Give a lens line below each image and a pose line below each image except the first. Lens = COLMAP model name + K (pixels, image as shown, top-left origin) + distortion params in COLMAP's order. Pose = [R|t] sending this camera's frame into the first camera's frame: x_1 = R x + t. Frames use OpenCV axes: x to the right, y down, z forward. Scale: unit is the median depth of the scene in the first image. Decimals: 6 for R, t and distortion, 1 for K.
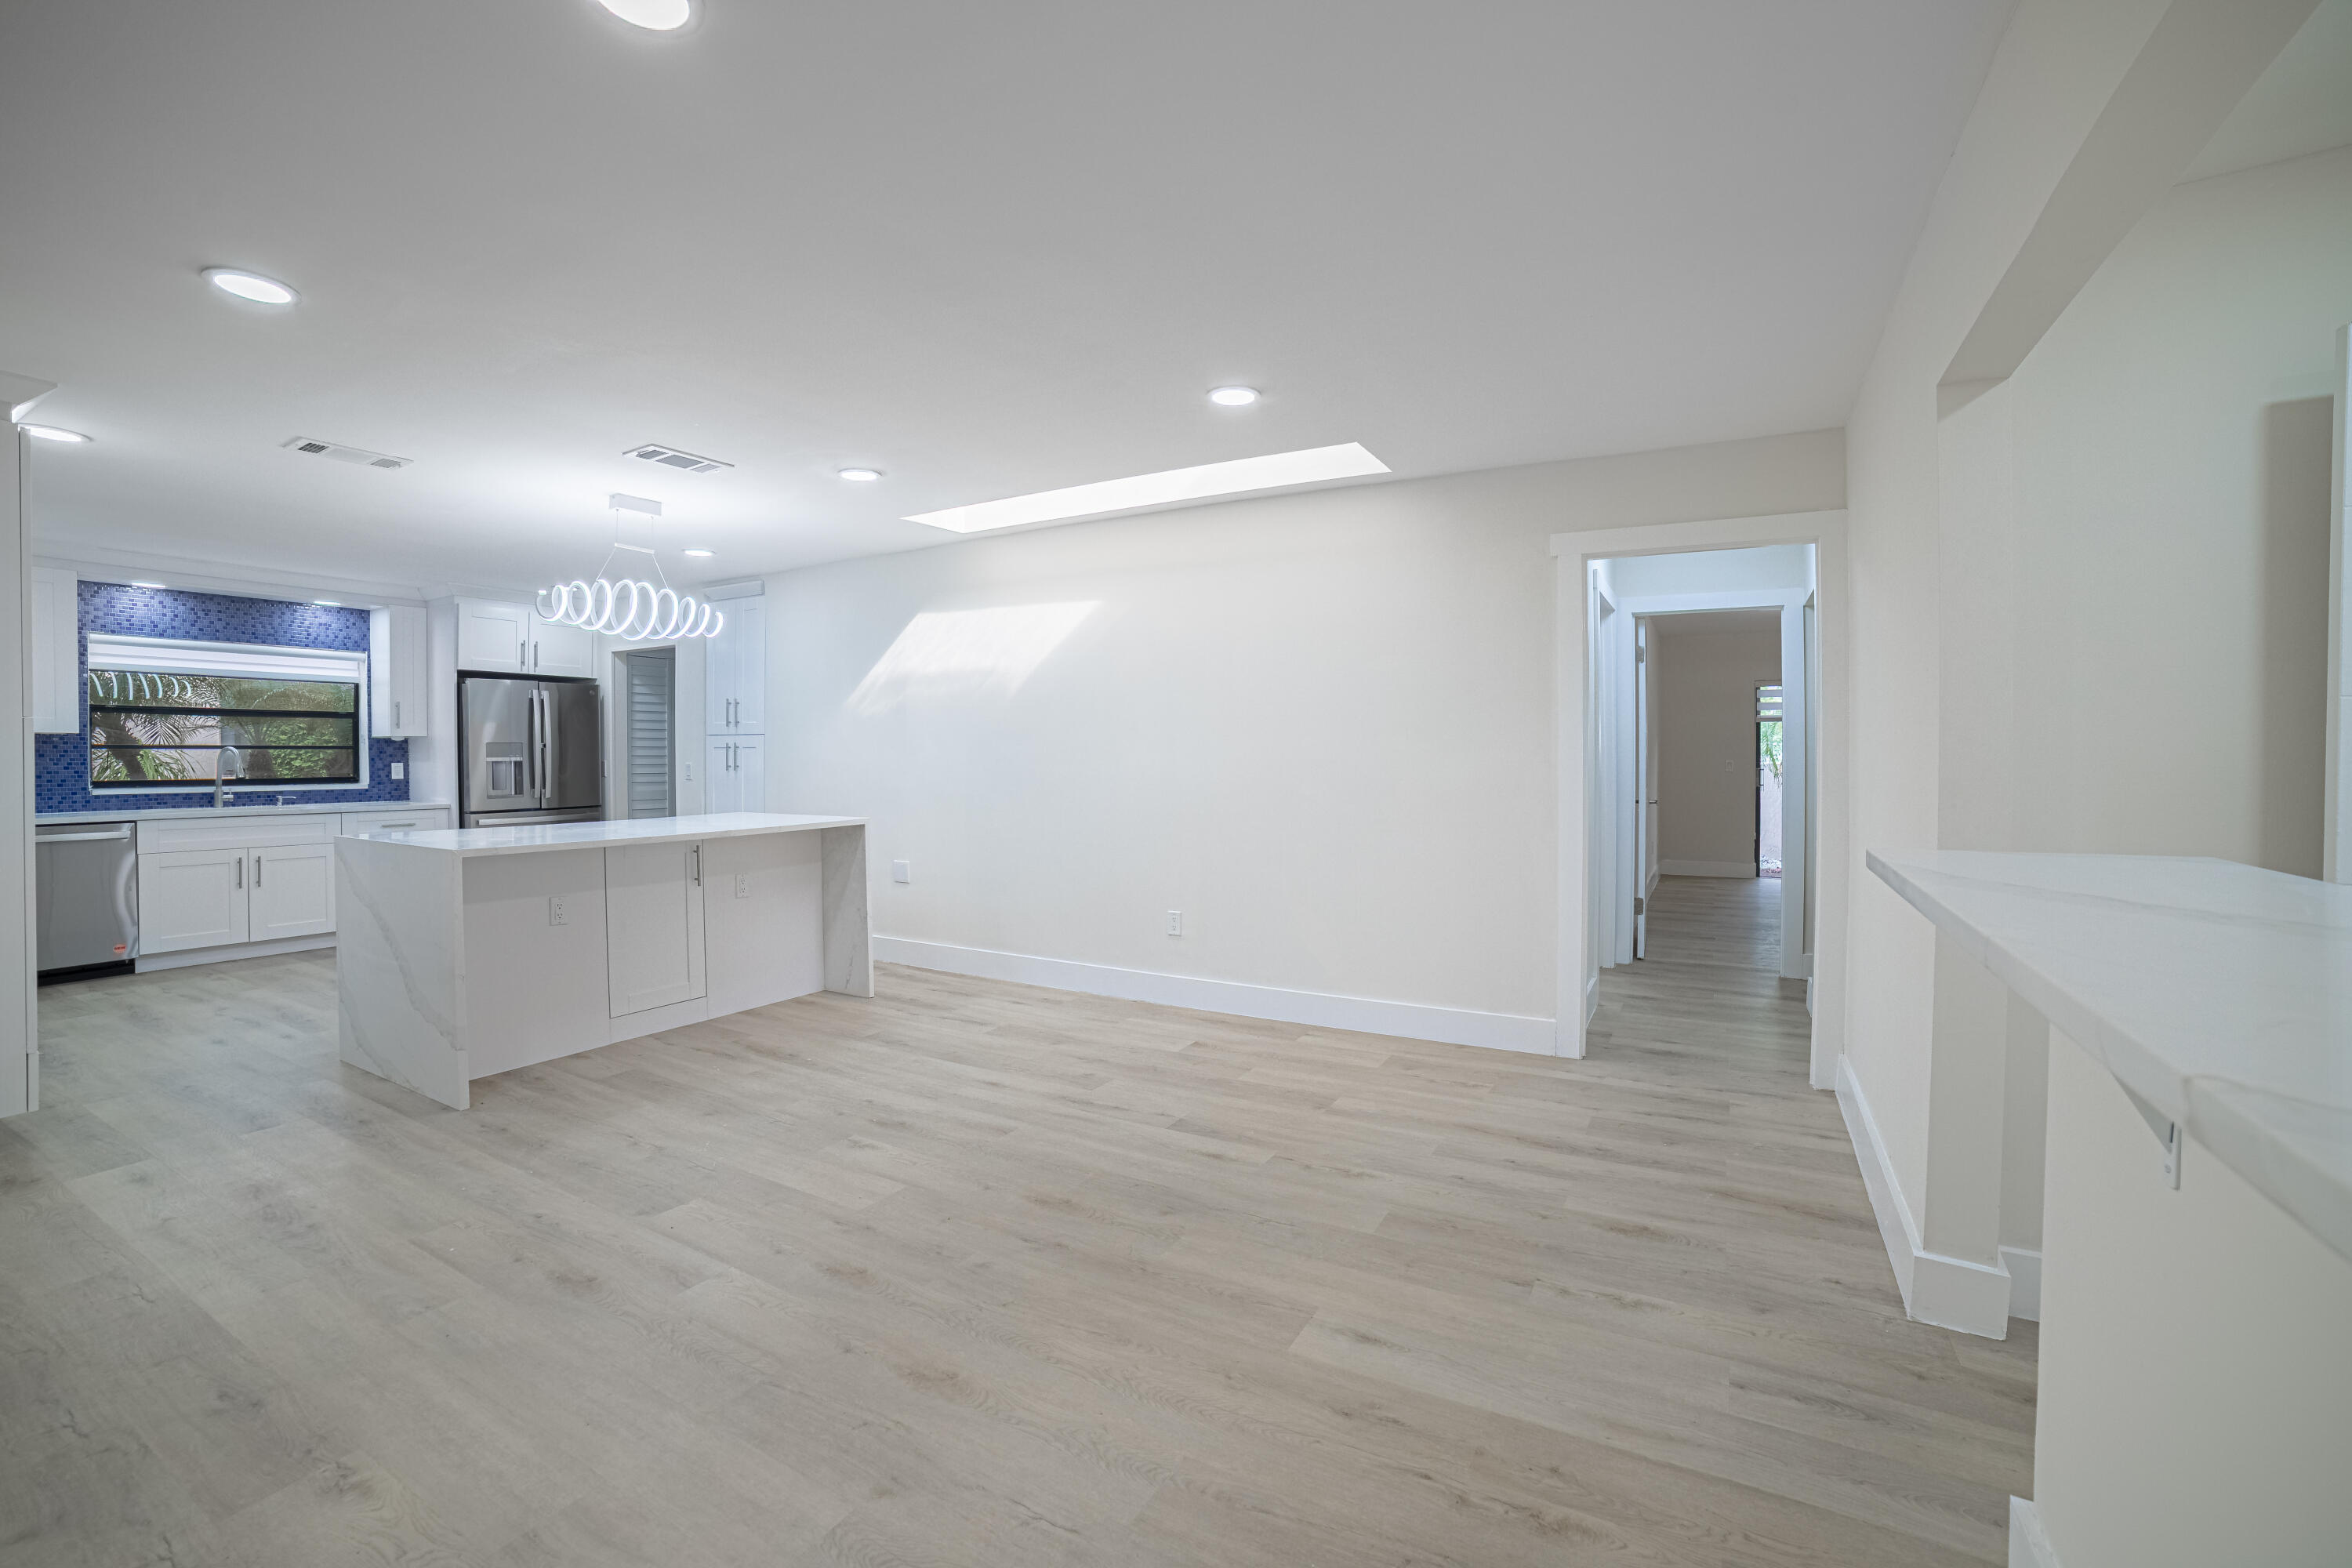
lens RADIAL K [[972.8, 0, 1176.0], [0, 972.8, 784.0], [0, 0, 1]] dist [-0.108434, 0.039972]
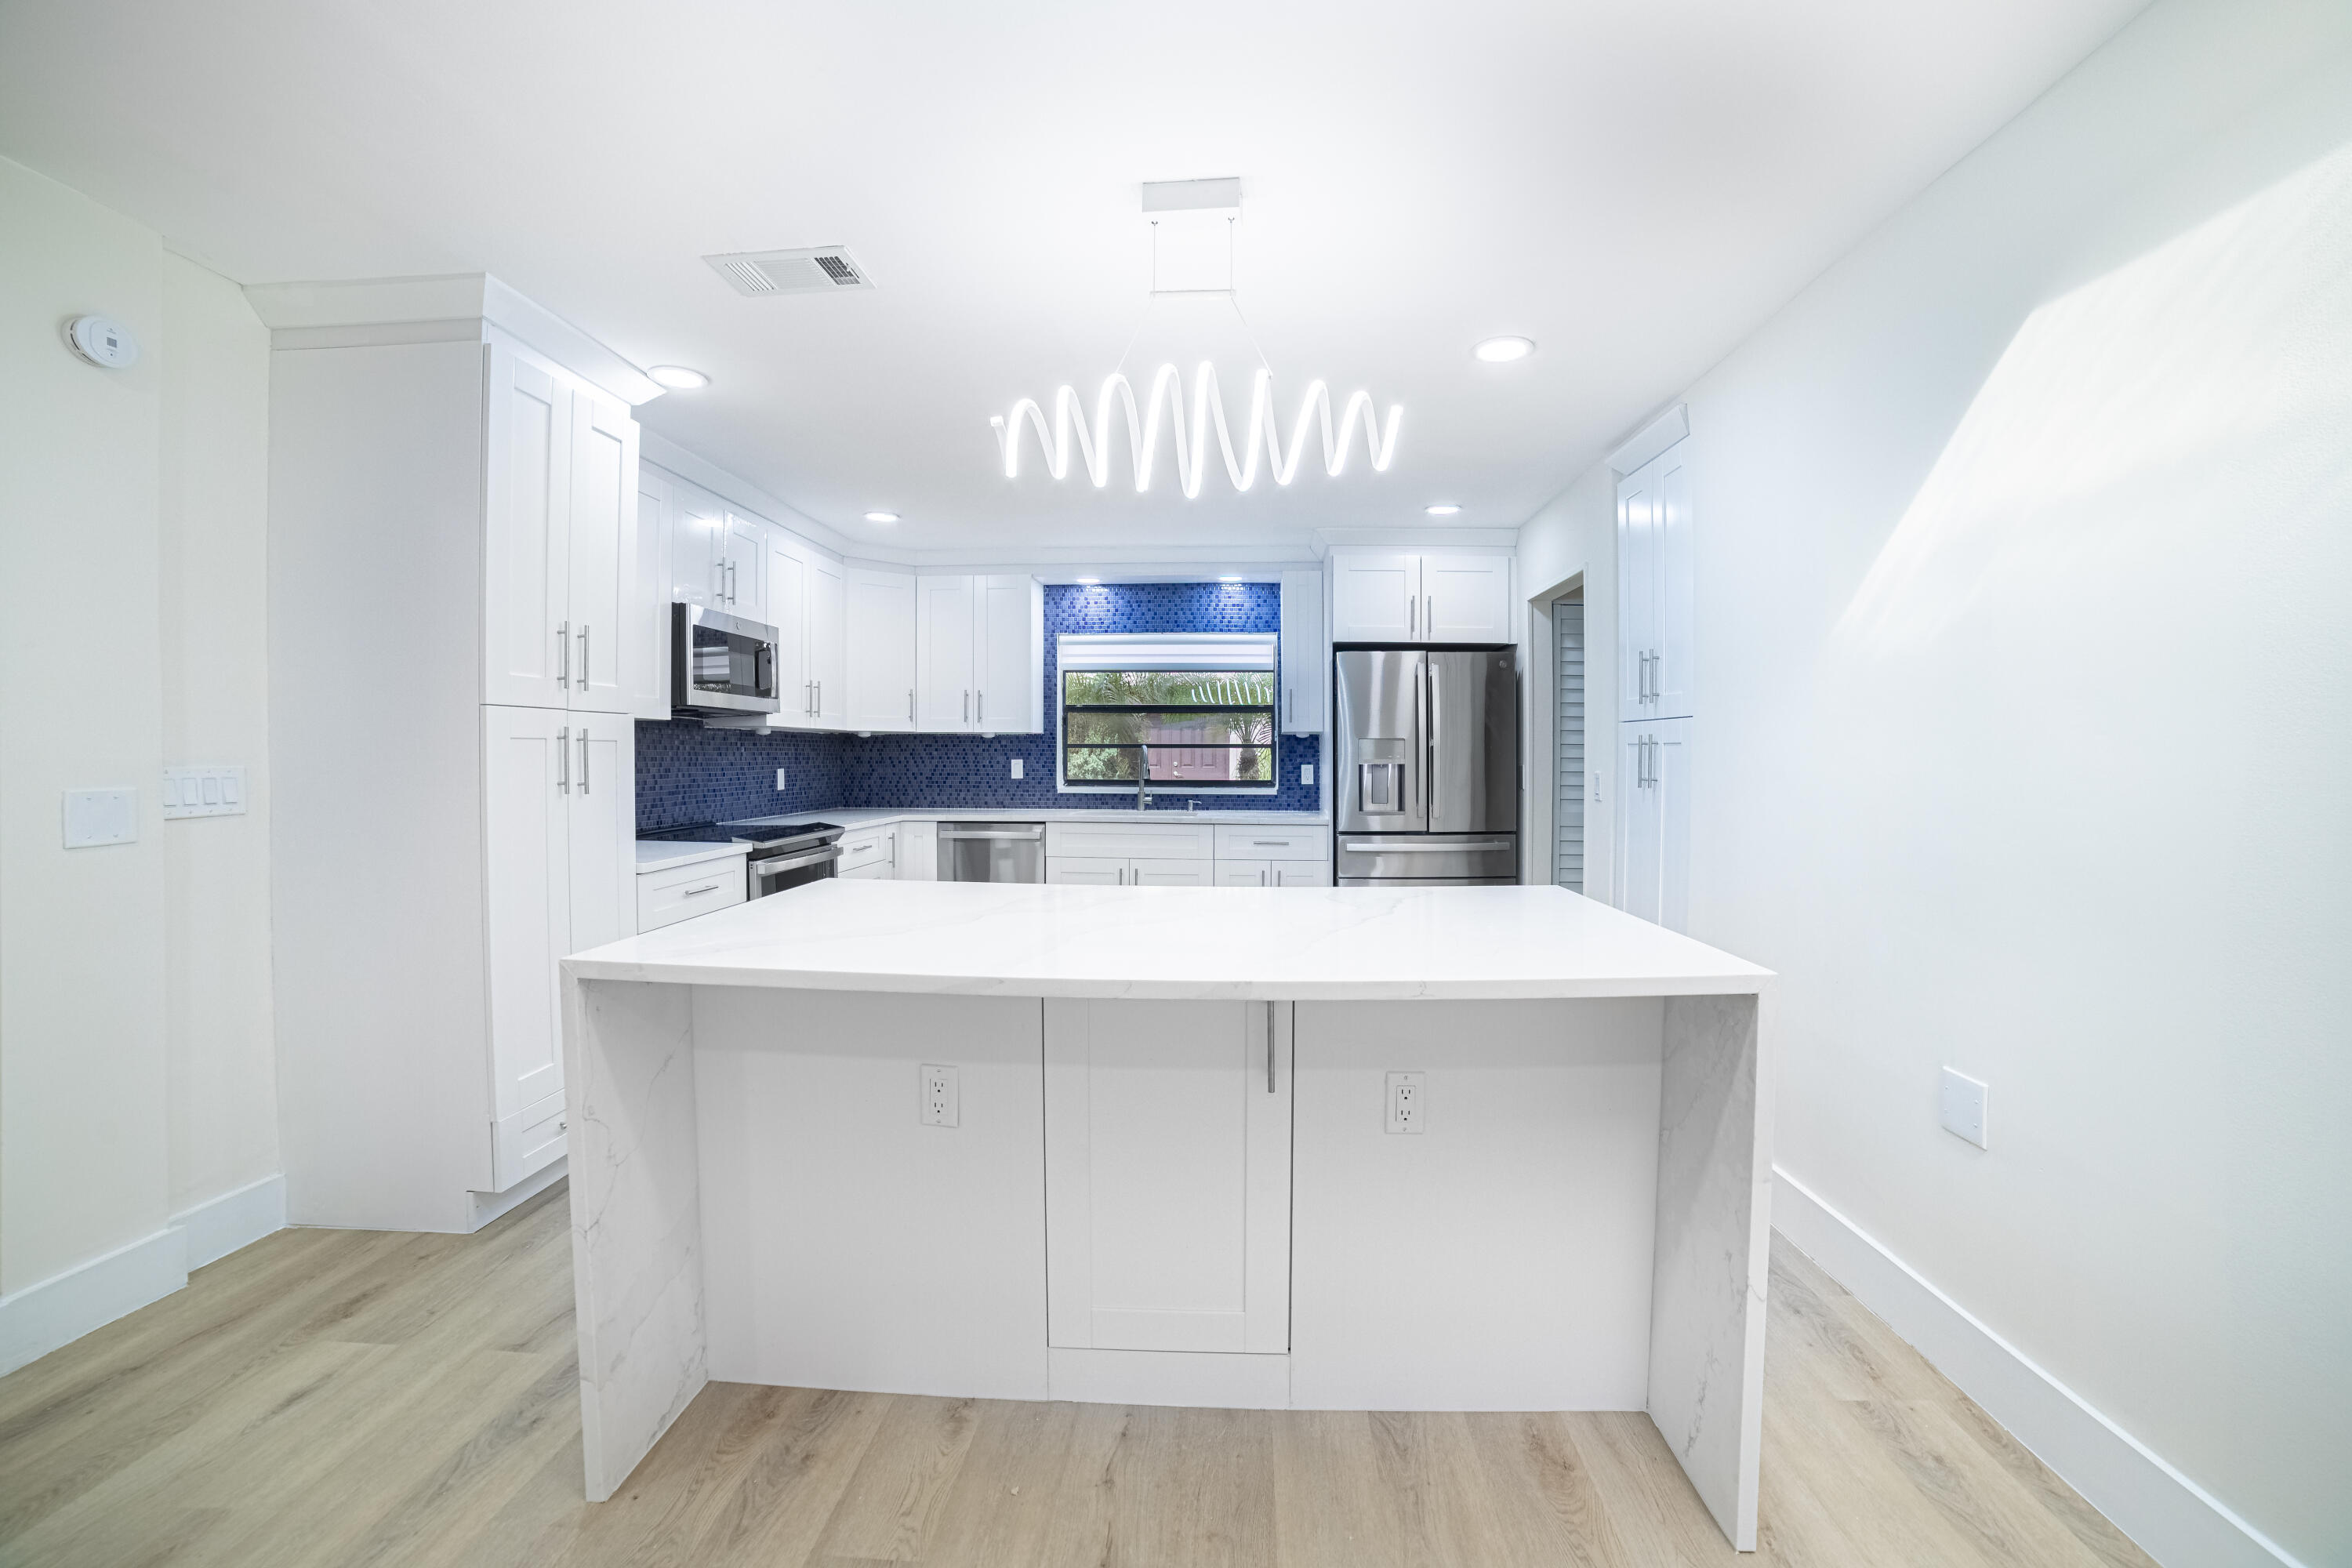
lens RADIAL K [[1000.8, 0, 1200.1], [0, 1000.8, 781.7], [0, 0, 1]] dist [-0.100974, 0.039573]
pose [[0.467797, 0.024817, -0.883488, -0.109512], [-0.031166, 0.999447, 0.011572, -0.016653], [0.883286, 0.022121, 0.468312, 0.543858]]
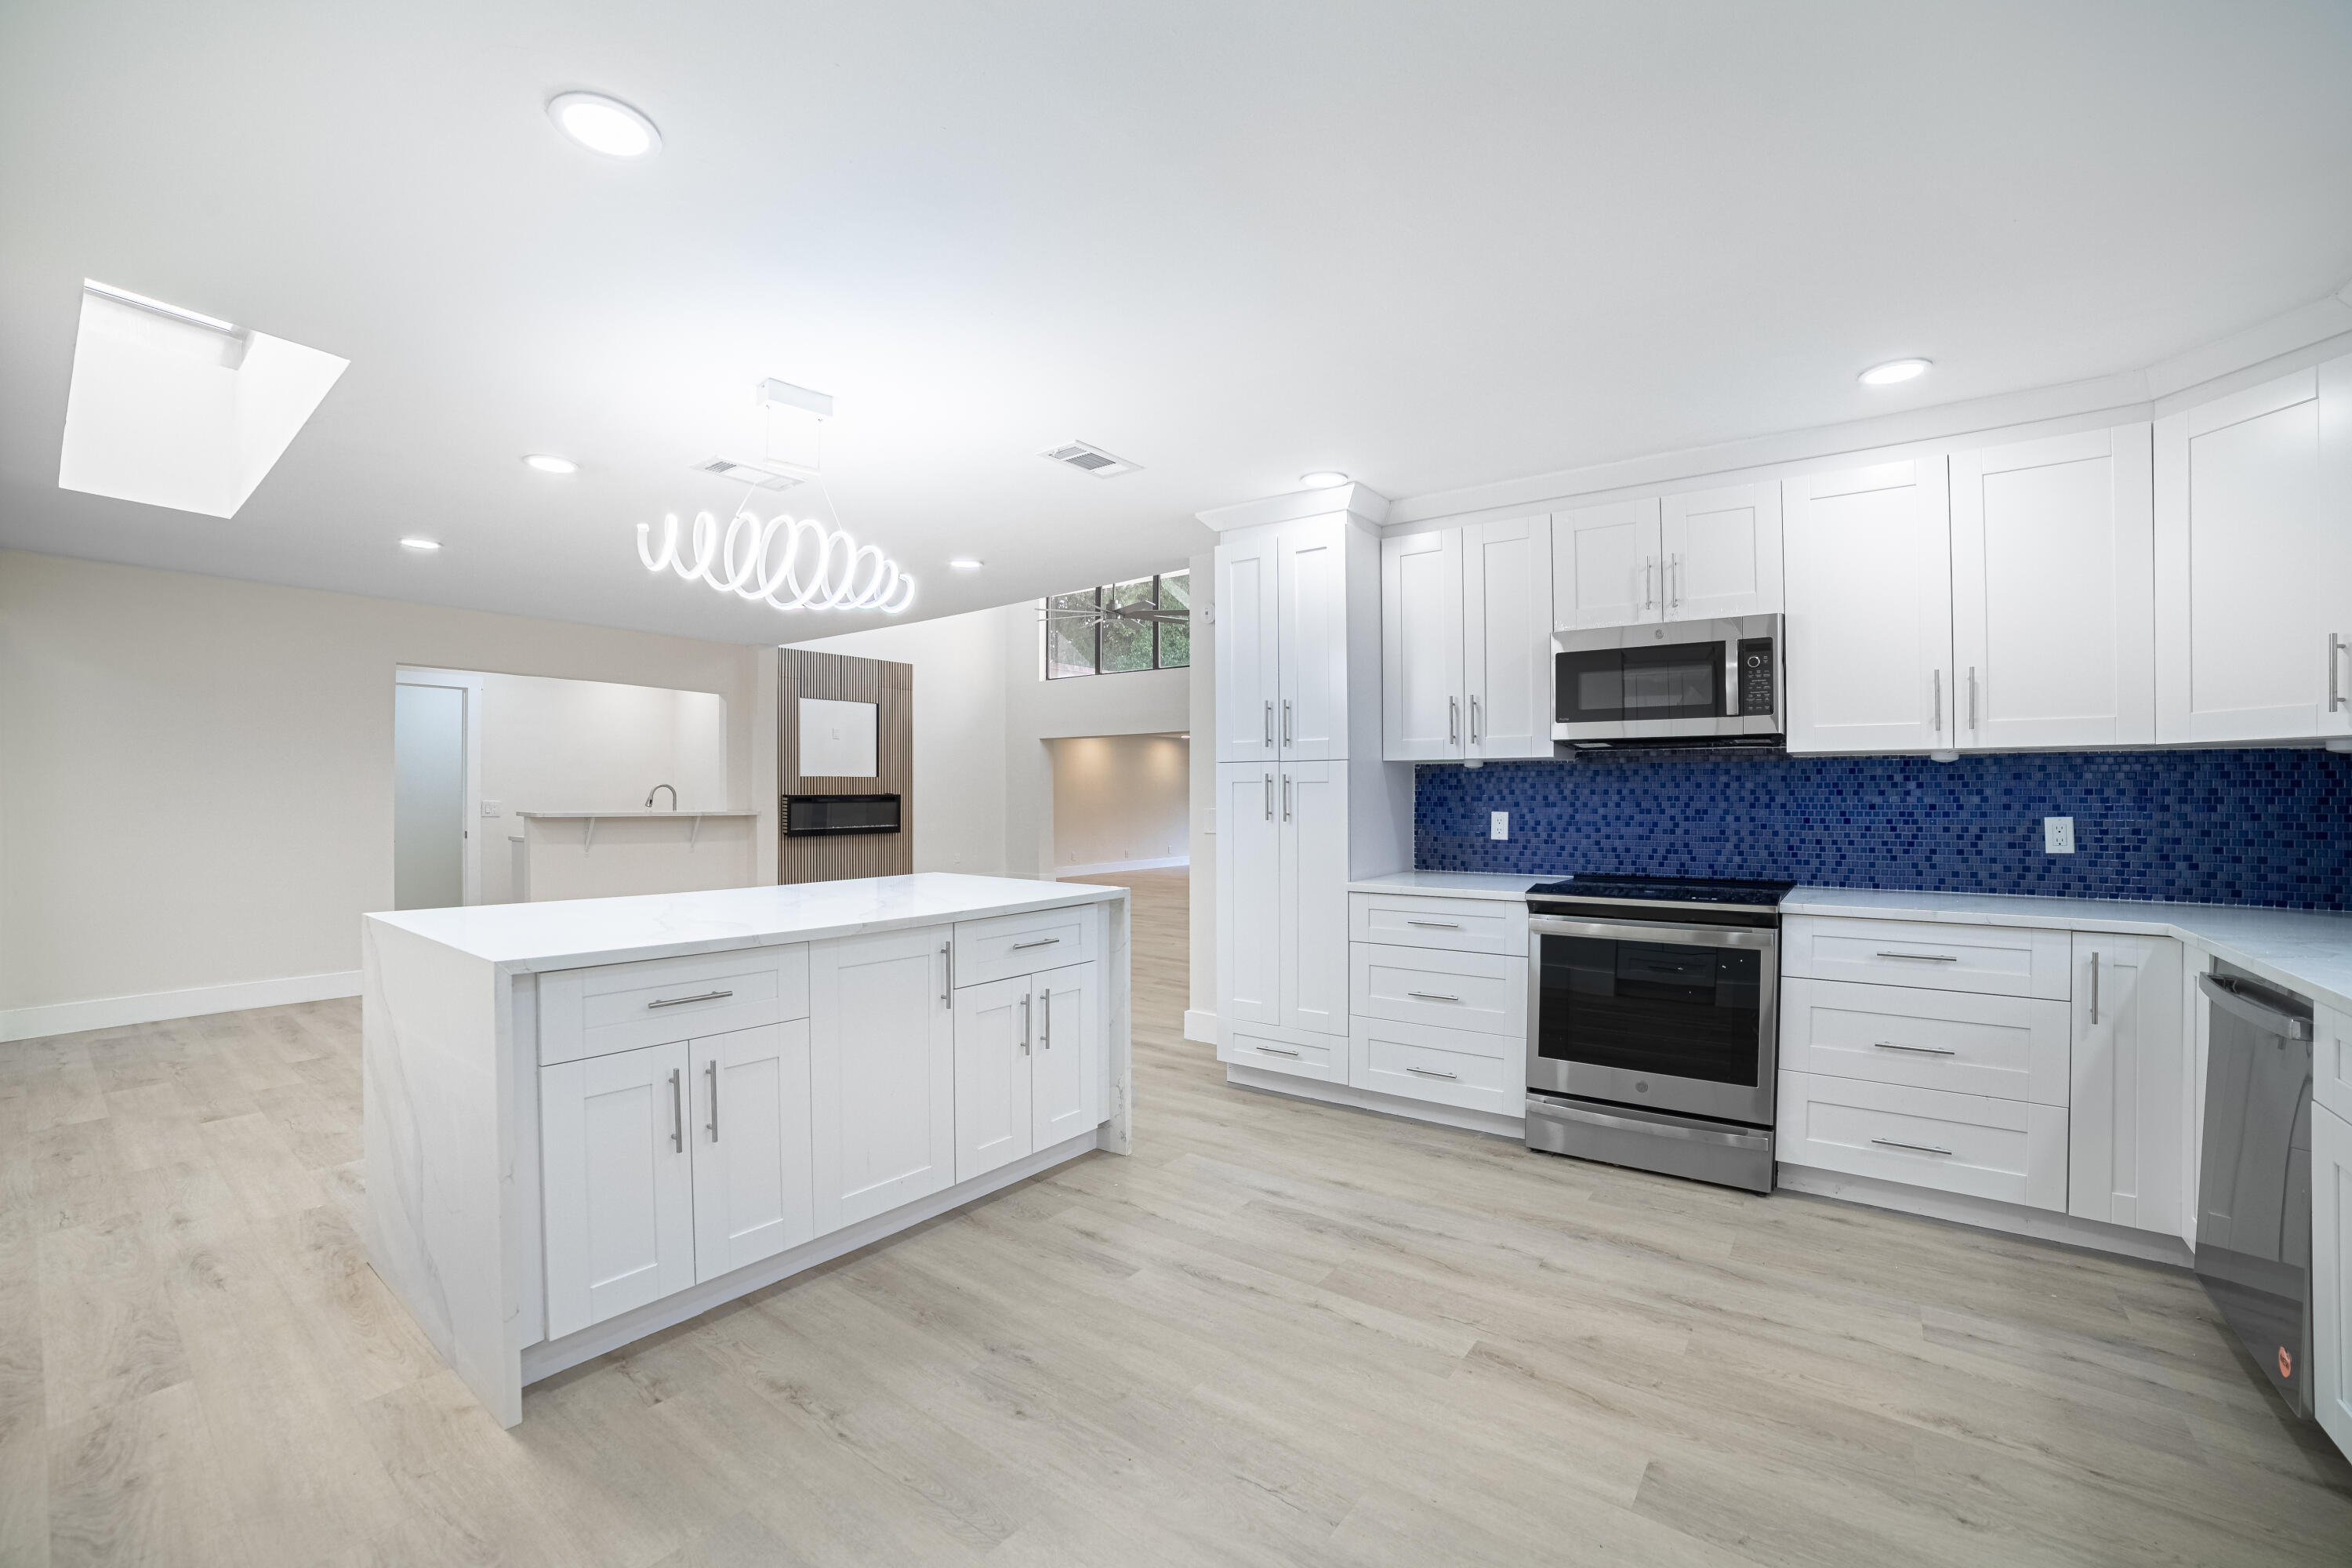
lens RADIAL K [[972.8, 0, 1176.0], [0, 972.8, 784.0], [0, 0, 1]] dist [-0.108434, 0.039972]
pose [[-0.991195, 0.000903, 0.132406, -0.678938], [0.003551, 0.999798, 0.019762, -0.034812], [-0.132362, 0.020059, -0.990998, 1.162272]]
